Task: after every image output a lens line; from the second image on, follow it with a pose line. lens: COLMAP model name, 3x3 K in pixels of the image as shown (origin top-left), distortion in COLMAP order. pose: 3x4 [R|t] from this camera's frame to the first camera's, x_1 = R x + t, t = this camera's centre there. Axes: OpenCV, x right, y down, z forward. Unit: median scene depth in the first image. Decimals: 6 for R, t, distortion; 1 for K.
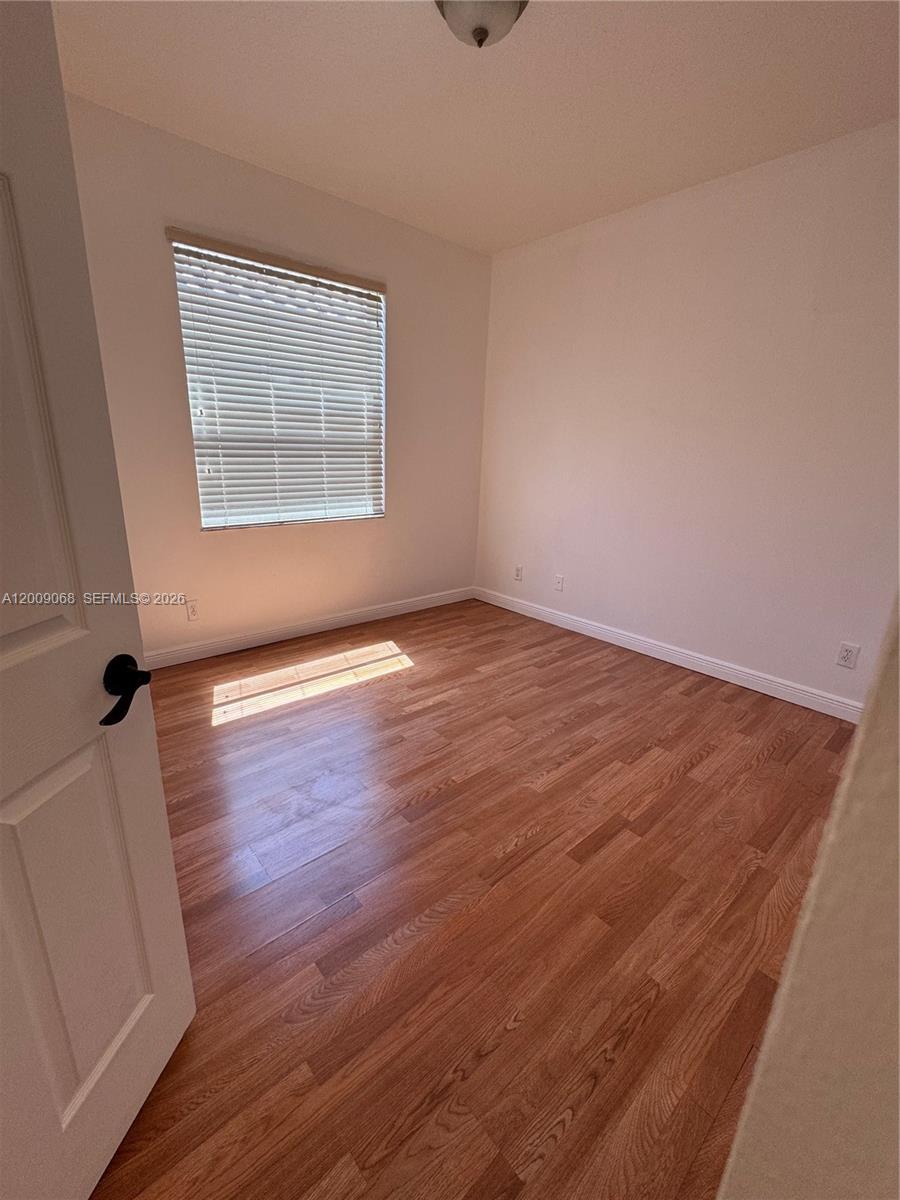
lens RADIAL K [[518.4, 0, 449.3], [0, 518.4, 601.2], [0, 0, 1]] dist [-0.001913, -0.000158]
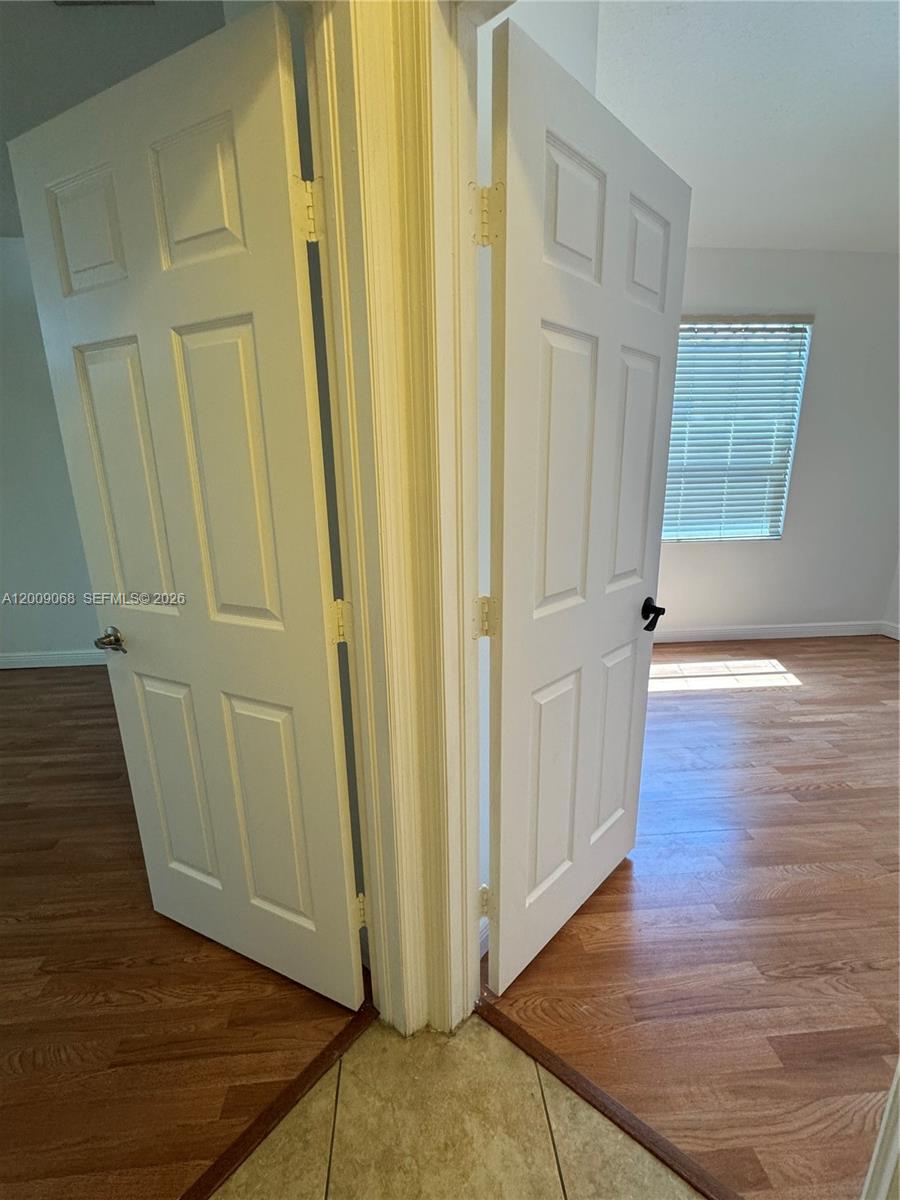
lens RADIAL K [[518.4, 0, 448.3], [0, 518.4, 600.9], [0, 0, 1]] dist [-0.001913, -0.000158]
pose [[0.797420, 0.103347, -0.594509, -0.035277], [-0.132109, 0.991223, -0.004889, 0.059116], [0.588786, 0.082439, 0.804074, -0.229025]]
